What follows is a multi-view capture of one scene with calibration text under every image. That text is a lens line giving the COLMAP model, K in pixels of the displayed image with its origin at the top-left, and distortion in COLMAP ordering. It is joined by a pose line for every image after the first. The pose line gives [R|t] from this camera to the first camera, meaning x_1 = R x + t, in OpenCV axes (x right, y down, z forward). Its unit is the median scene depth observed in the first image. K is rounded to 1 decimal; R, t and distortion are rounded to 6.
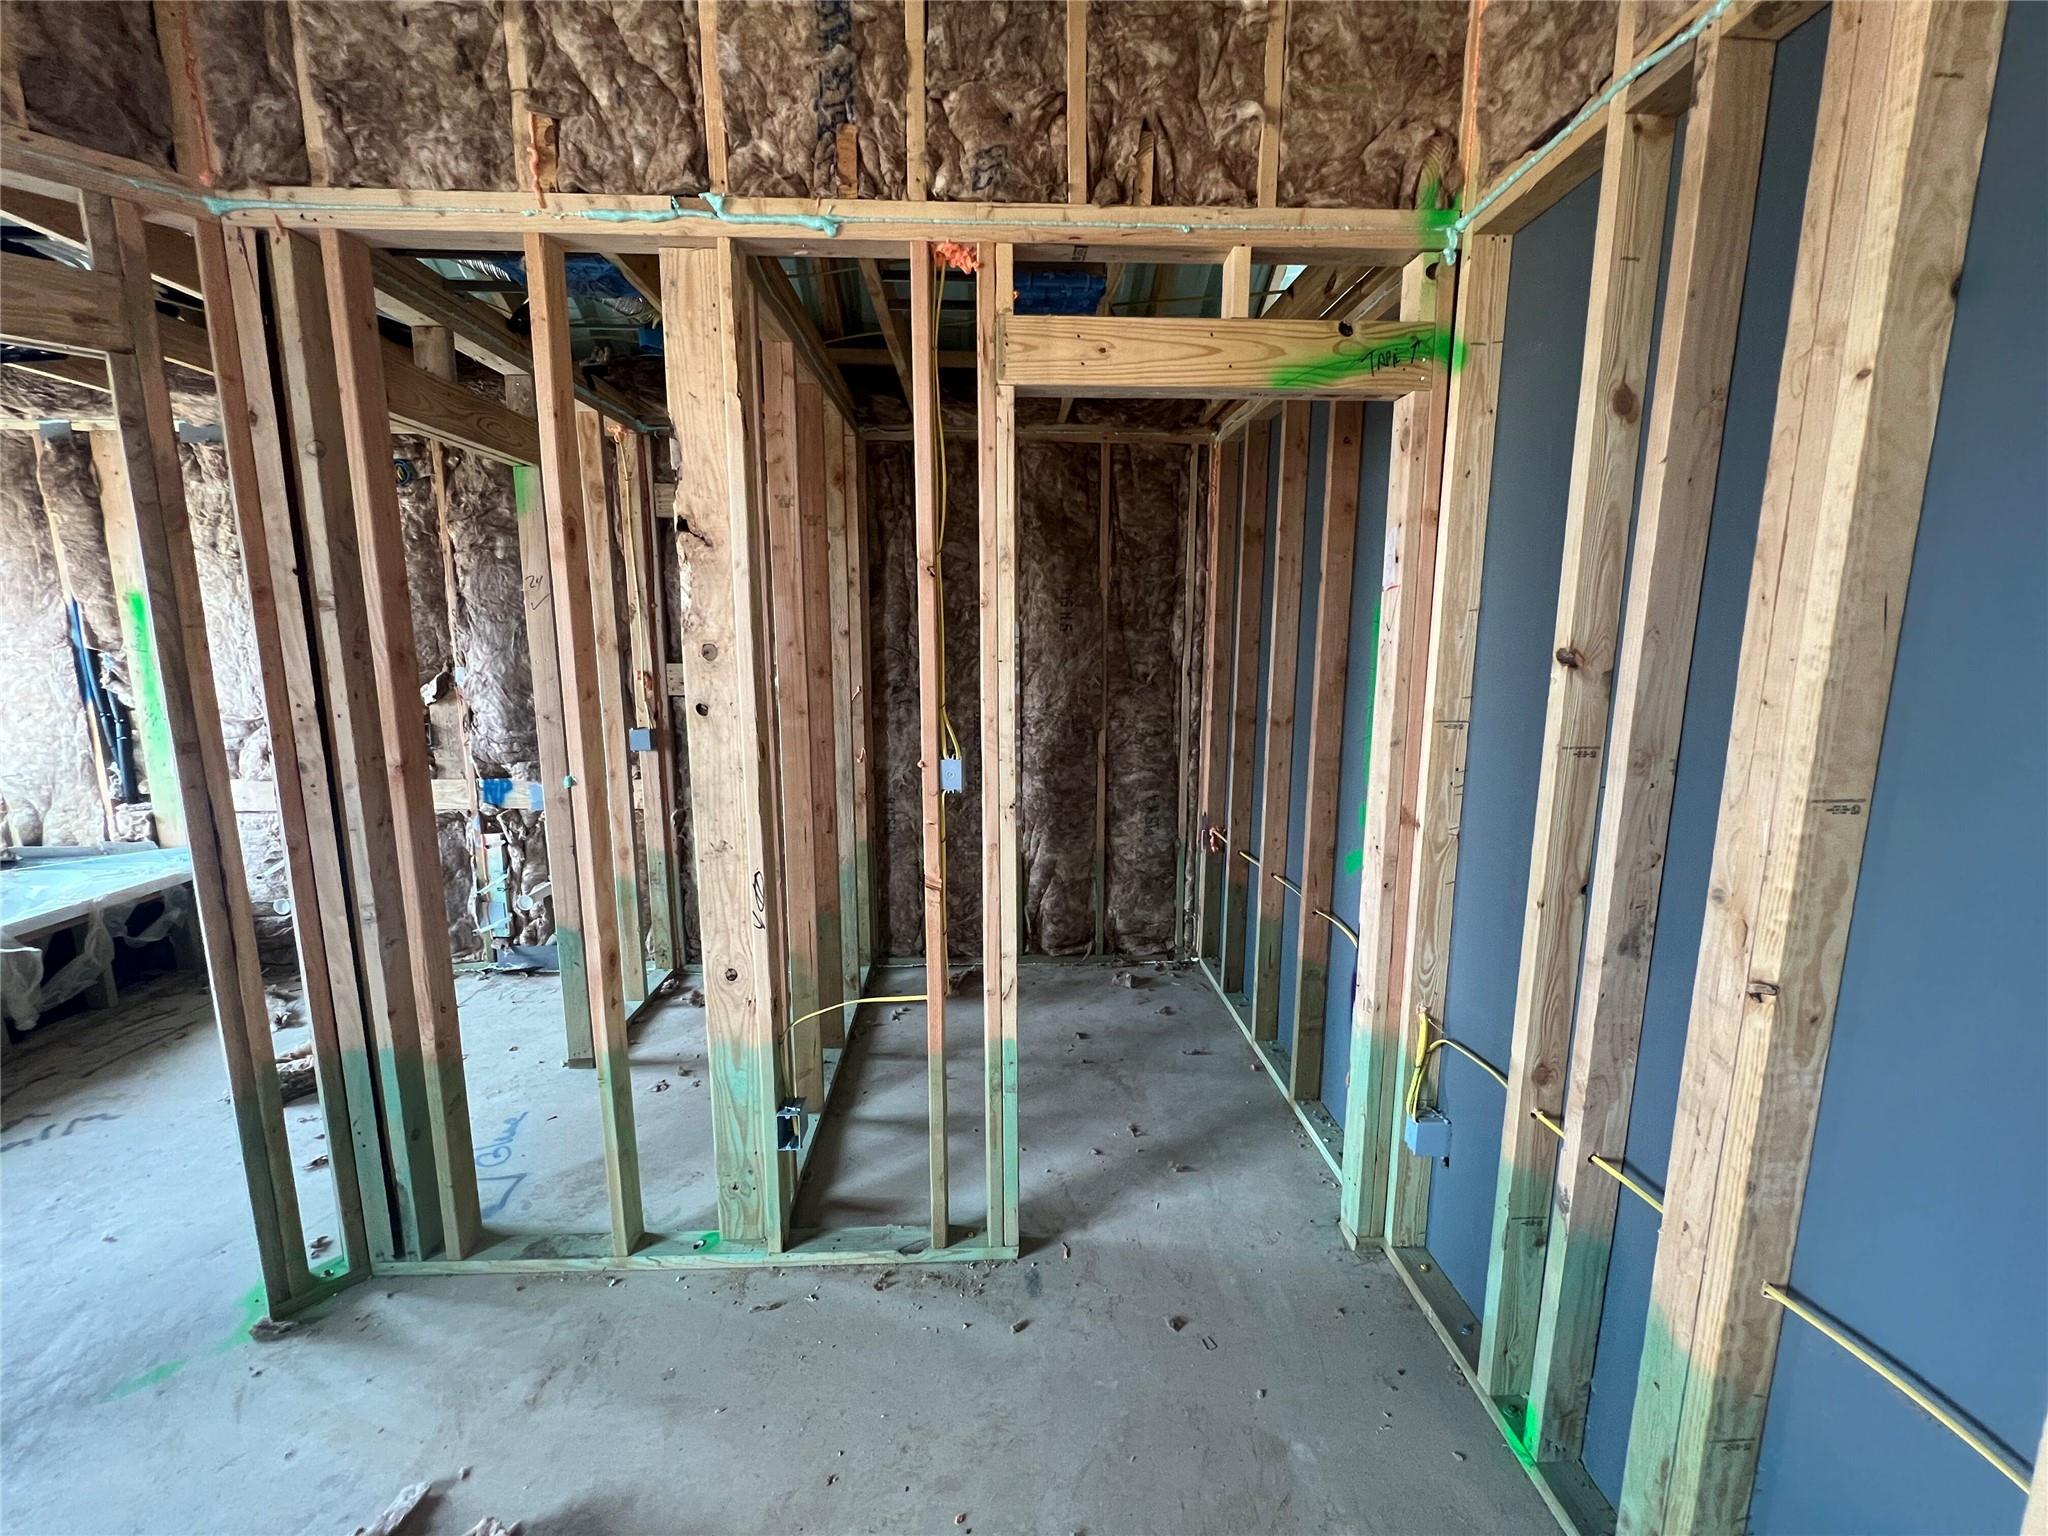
lens RADIAL K [[831.5, 0, 1024.0], [0, 831.5, 768.0], [0, 0, 1]] dist [-0.000728, -0.000085]
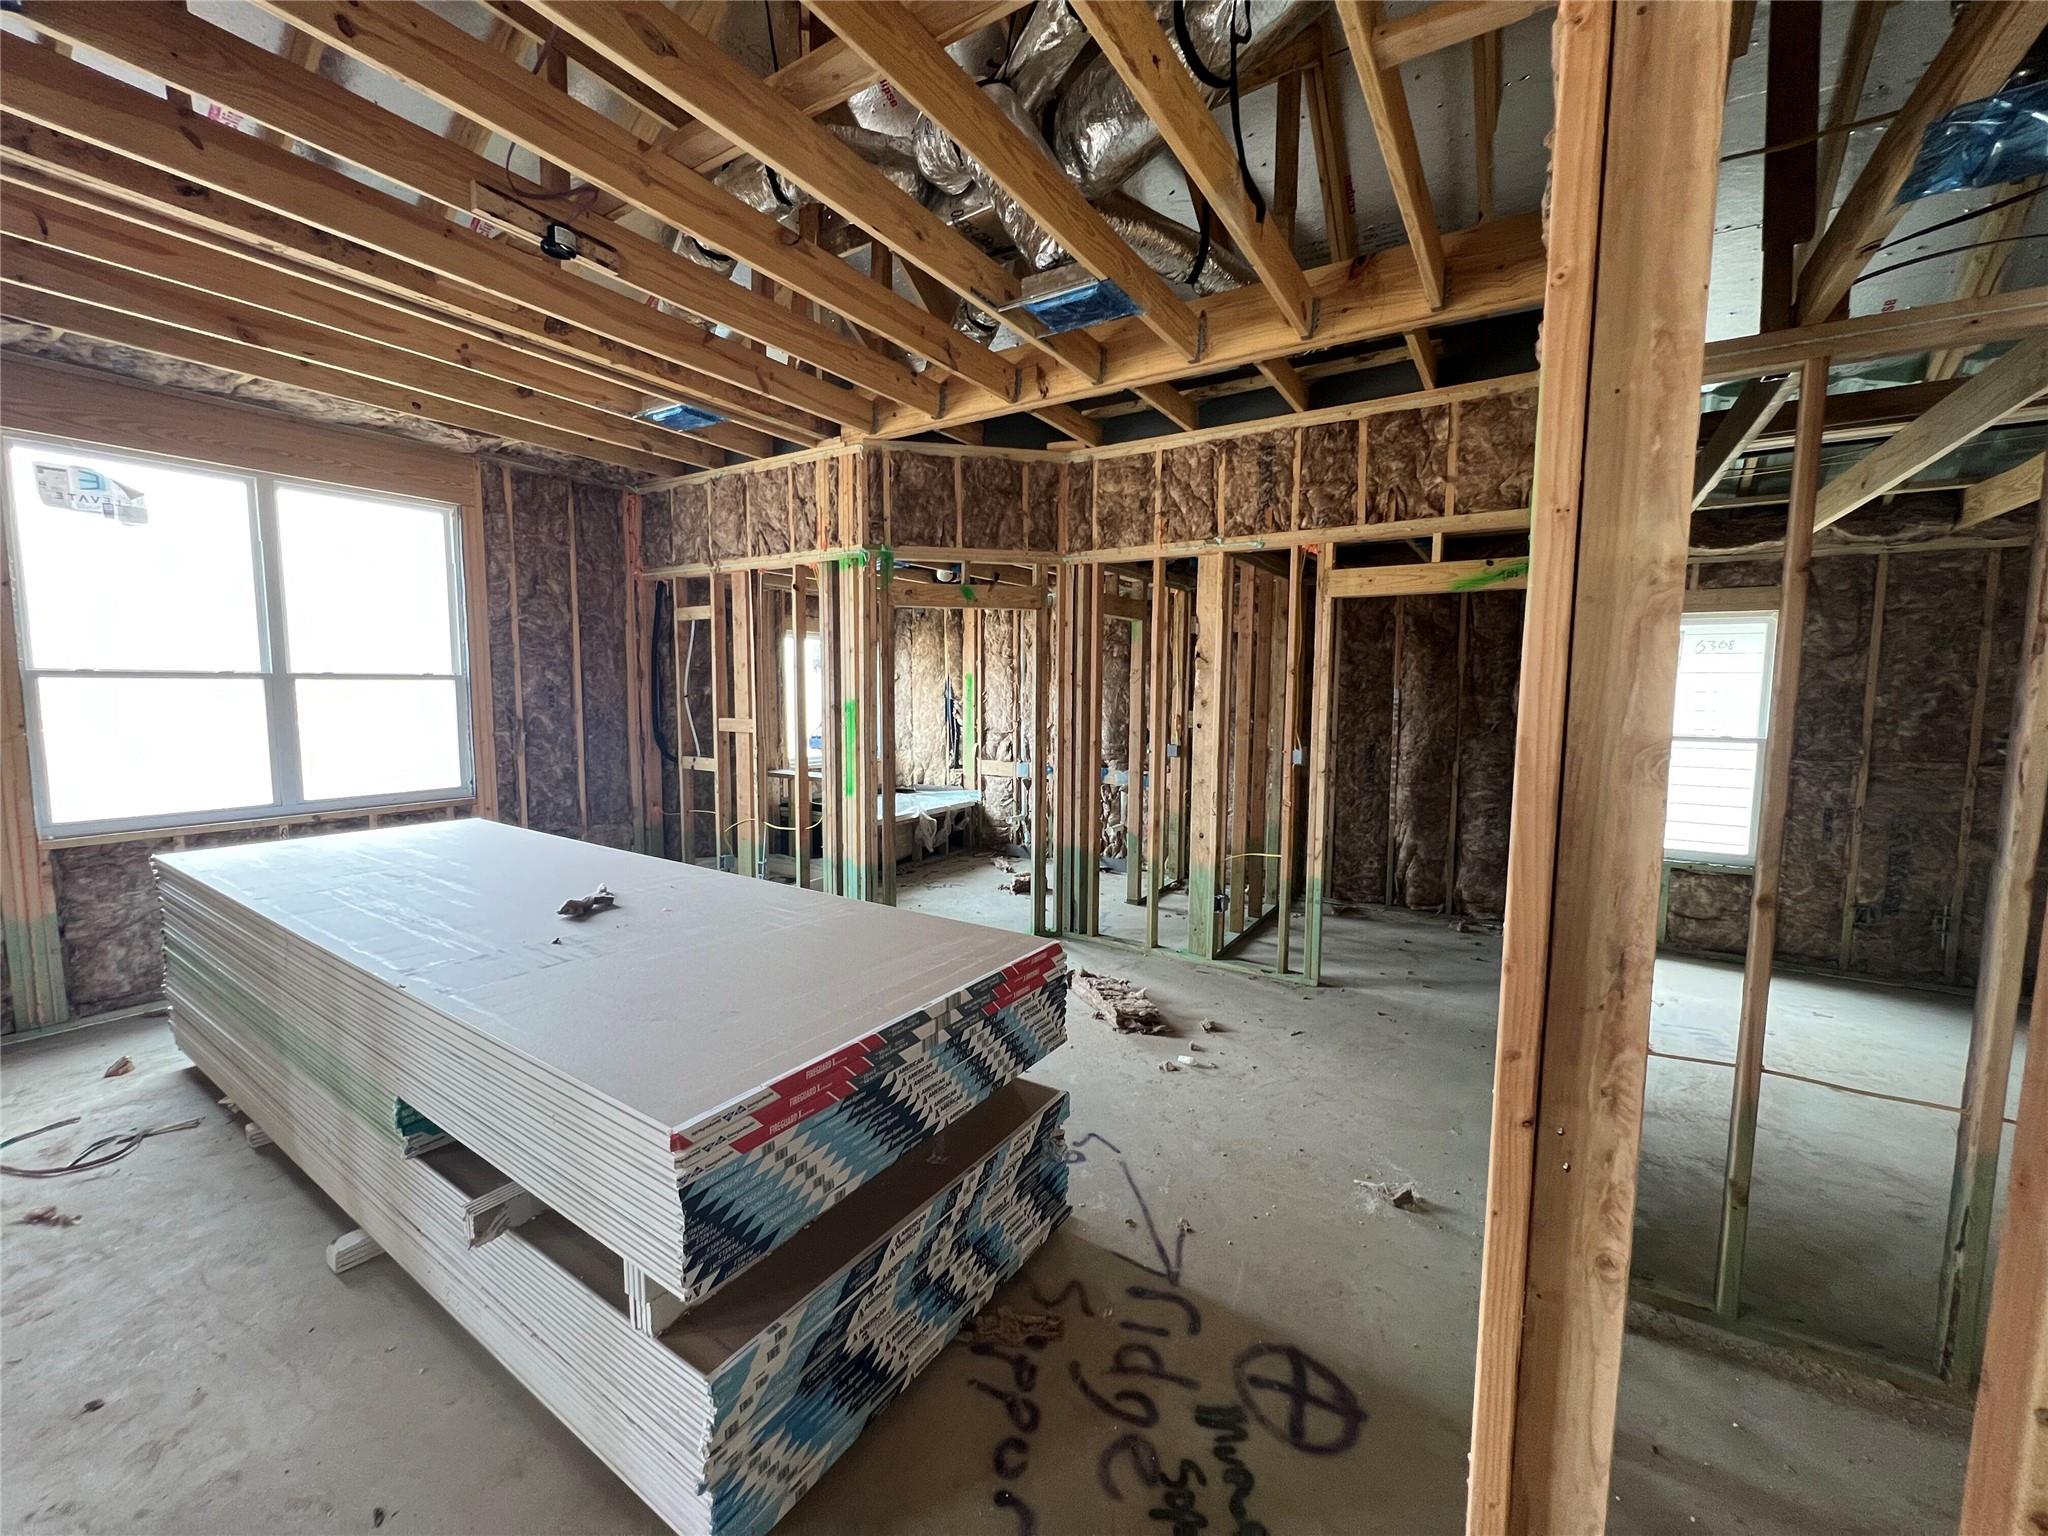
lens RADIAL K [[813.1, 0, 1016.5], [0, 813.1, 757.7], [0, 0, 1]] dist [-0.001959, 0.000121]
pose [[0.815730, 0.054062, -0.575900, 0.581107], [-0.099628, 0.993875, -0.047817, 0.196518], [0.569788, 0.096382, 0.816120, -1.308103]]
